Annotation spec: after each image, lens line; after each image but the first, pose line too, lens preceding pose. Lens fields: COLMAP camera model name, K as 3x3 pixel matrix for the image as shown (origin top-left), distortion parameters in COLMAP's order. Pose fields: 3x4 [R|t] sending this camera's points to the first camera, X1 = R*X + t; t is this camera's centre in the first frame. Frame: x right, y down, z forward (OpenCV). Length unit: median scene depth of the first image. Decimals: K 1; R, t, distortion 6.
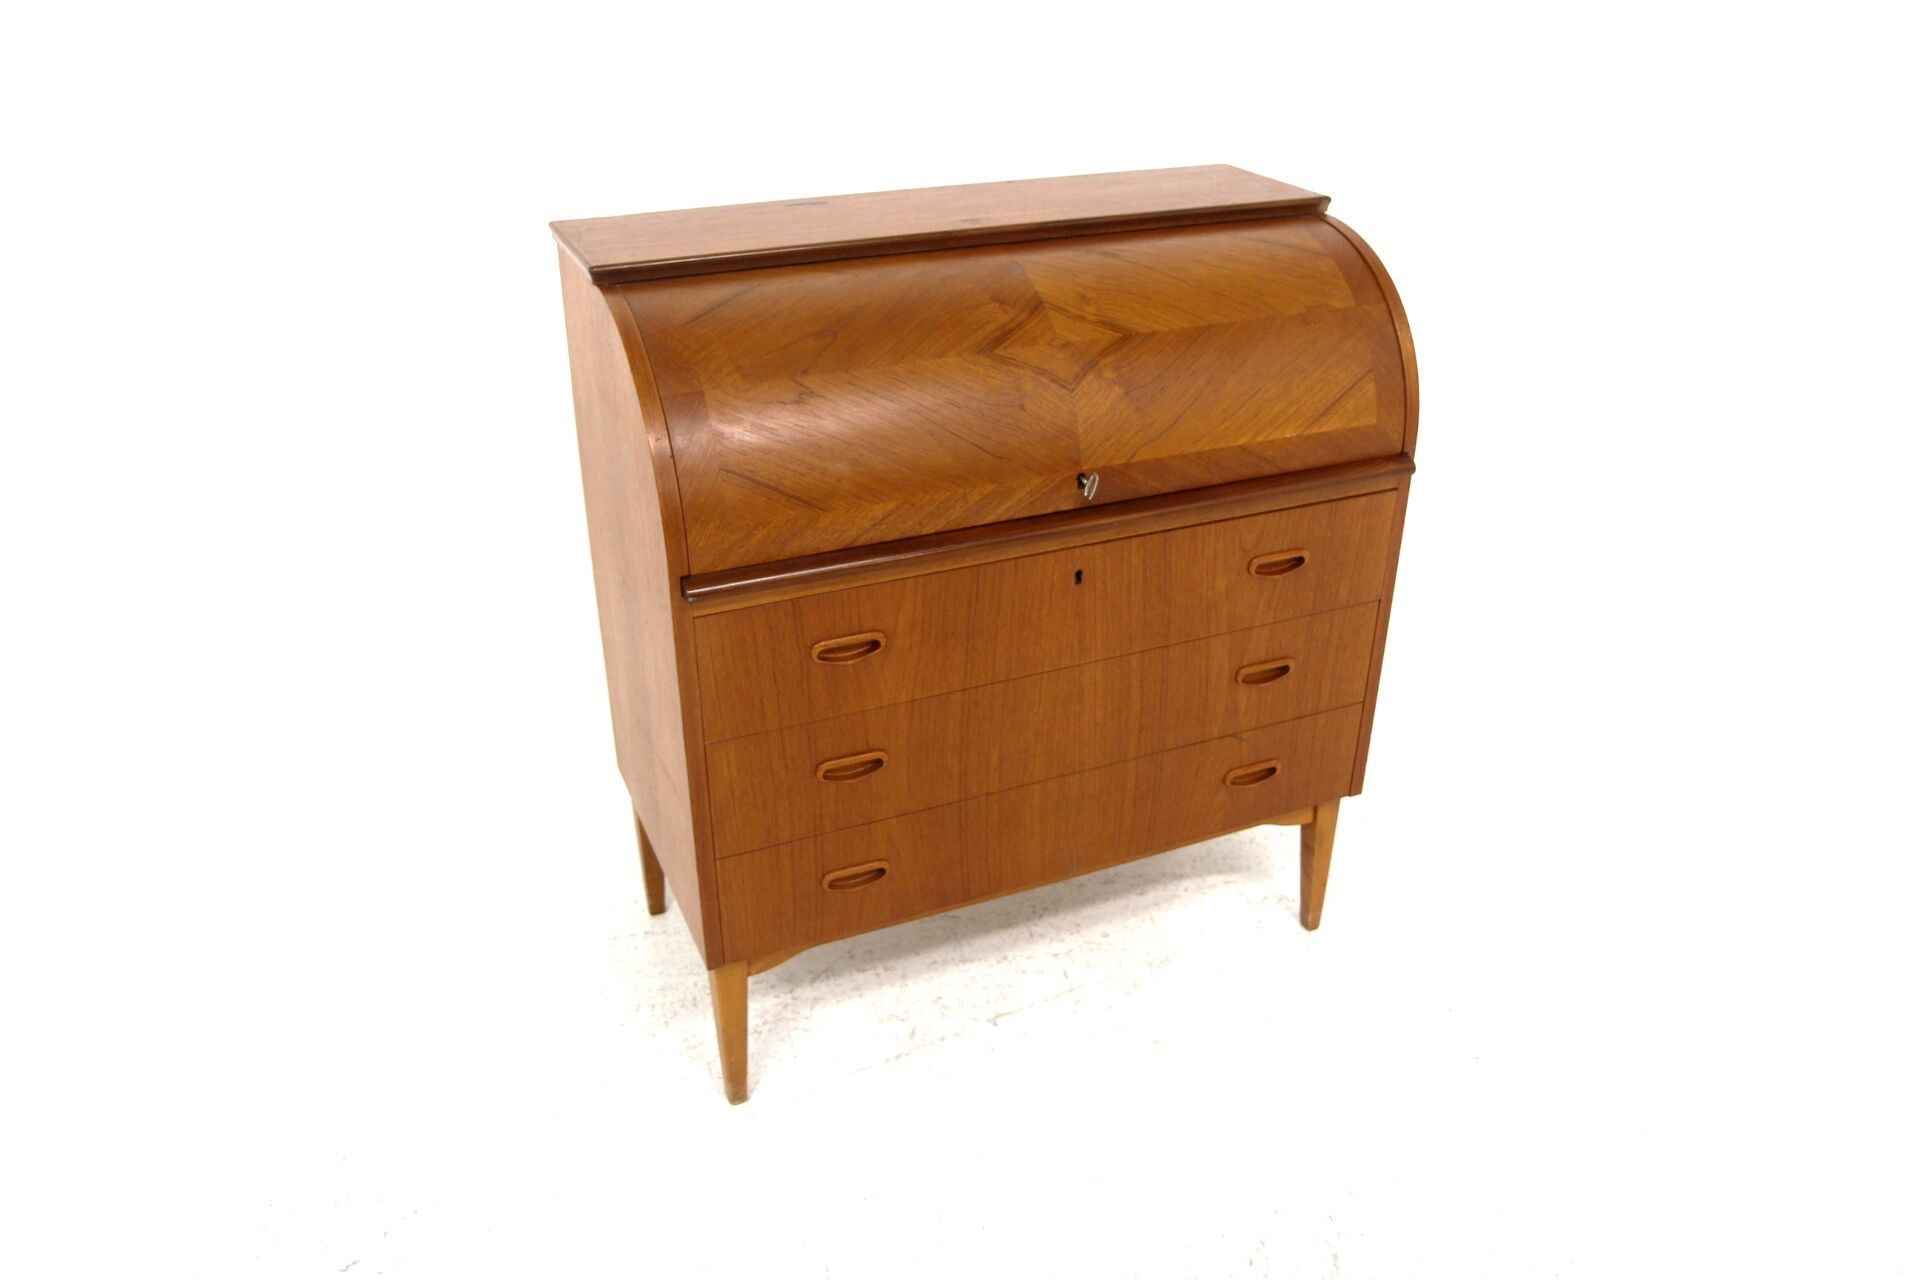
lens RADIAL K [[1489.0, 0, 952.4], [0, 1489.0, 635.8], [0, 0, 1]] dist [-0.084584, 0.000520]
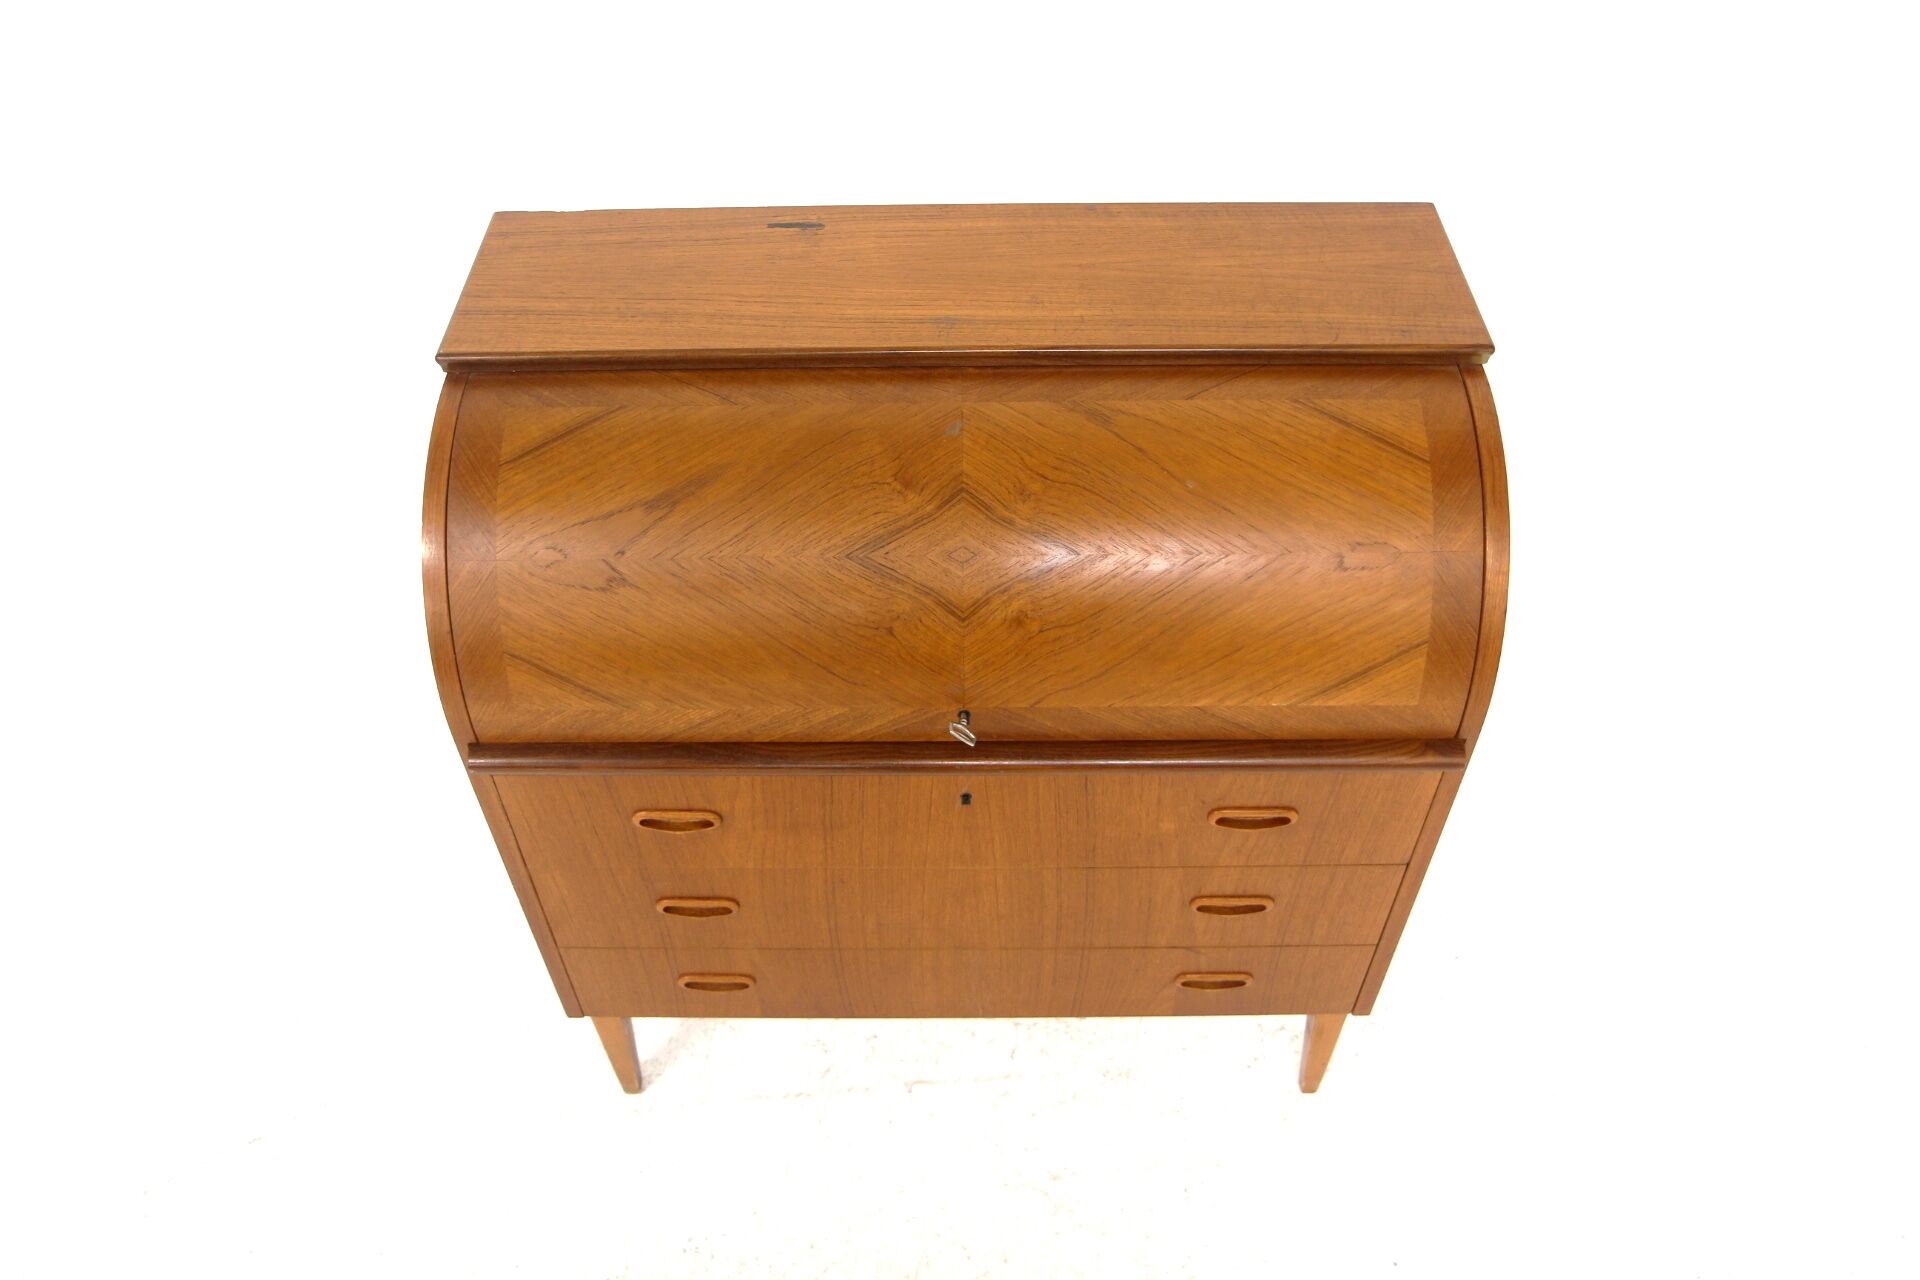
lens RADIAL K [[1489.0, 0, 955.0], [0, 1489.0, 633.0], [0, 0, 1]] dist [-0.084584, 0.000520]
pose [[0.915295, 0.283704, -0.285914, 0.281768], [-0.176425, 0.920514, 0.348608, -0.401096], [0.362090, -0.268637, 0.892595, 0.272756]]
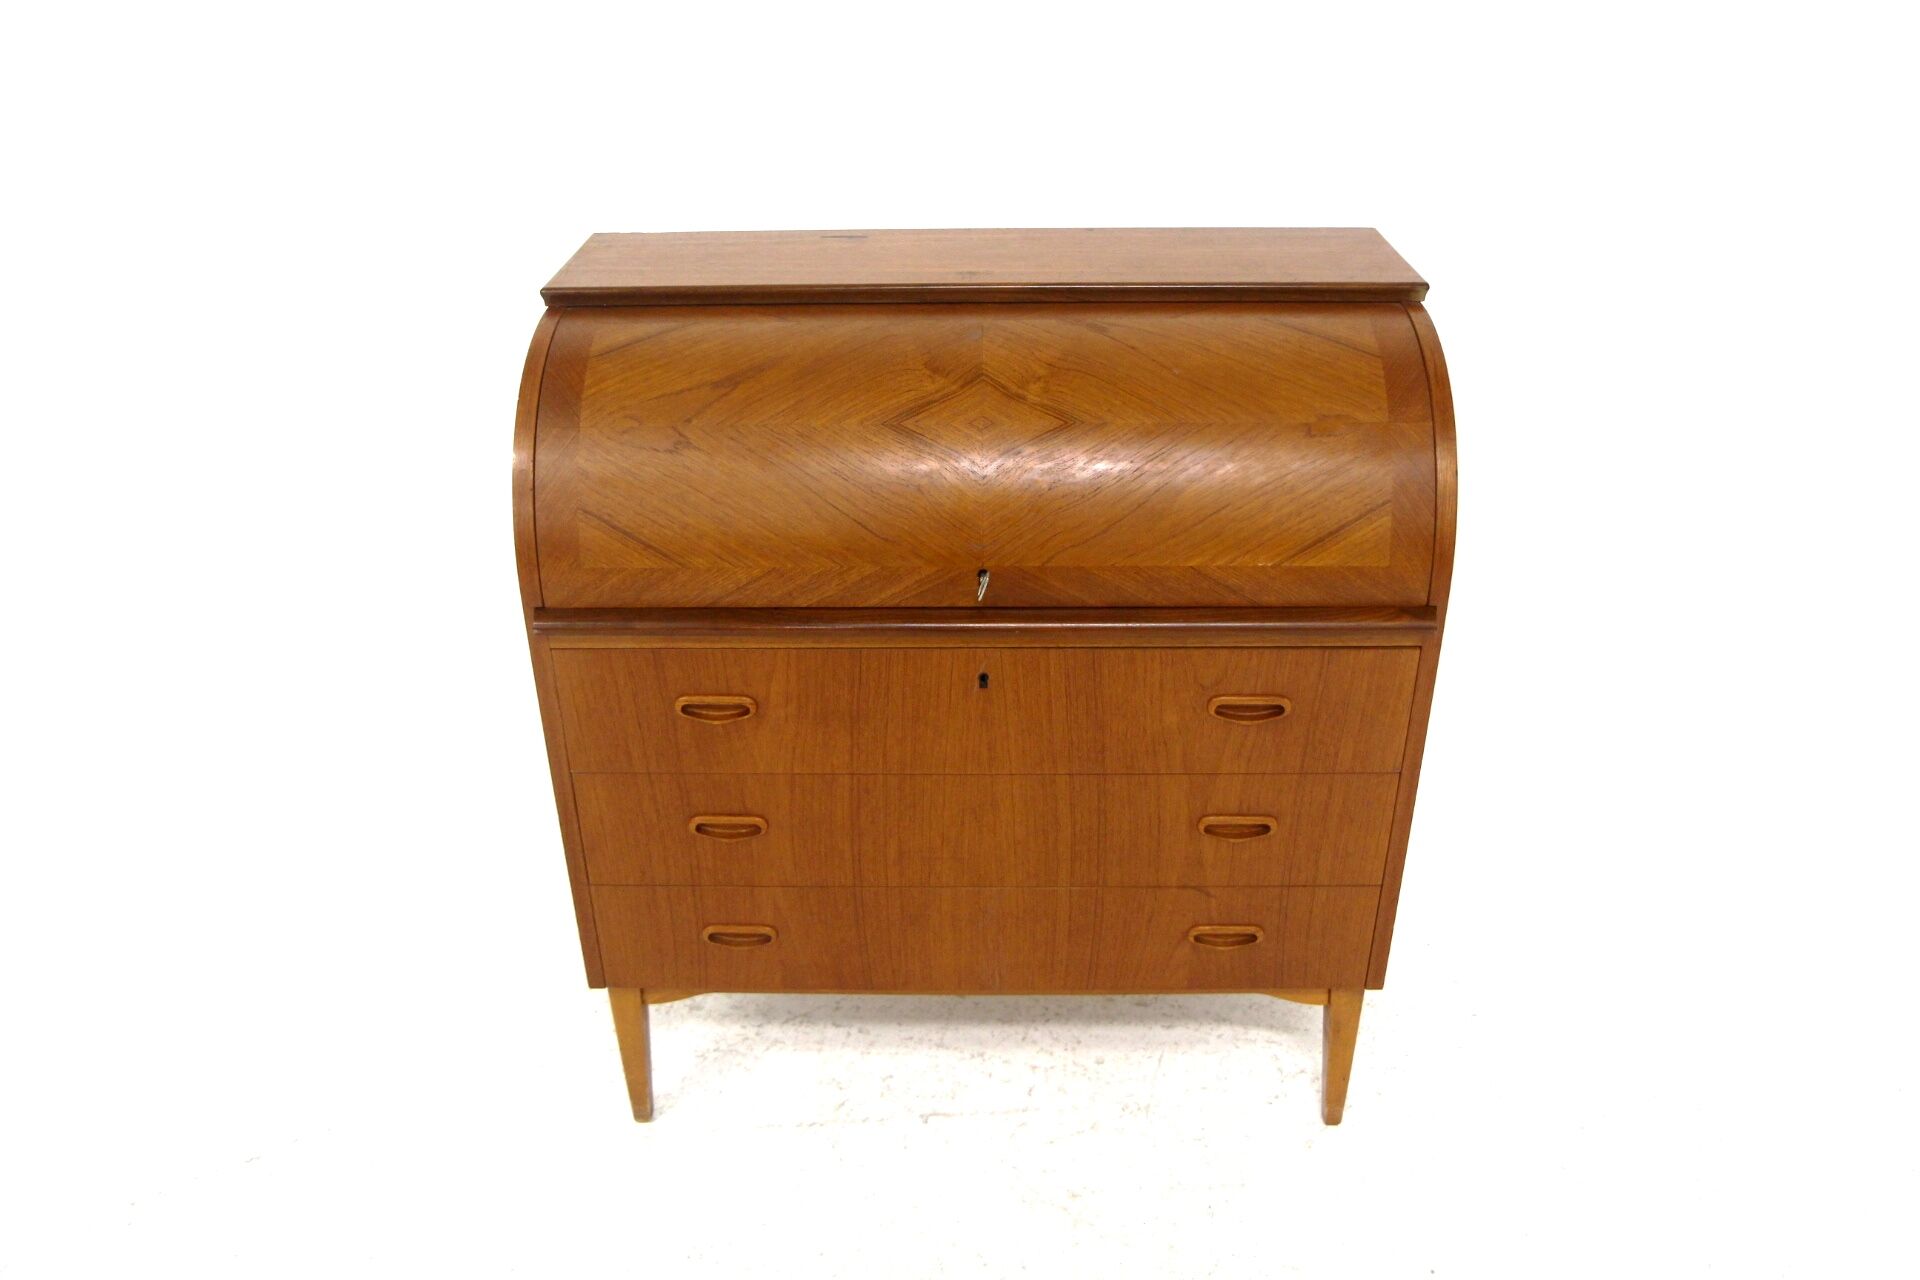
lens RADIAL K [[1489.0, 0, 965.0], [0, 1489.0, 633.1], [0, 0, 1]] dist [-0.084584, 0.000520]
pose [[0.911821, 0.186489, -0.365792, 0.387720], [-0.181881, 0.982180, 0.047359, -0.105309], [0.368105, 0.023348, 0.929491, 0.150081]]
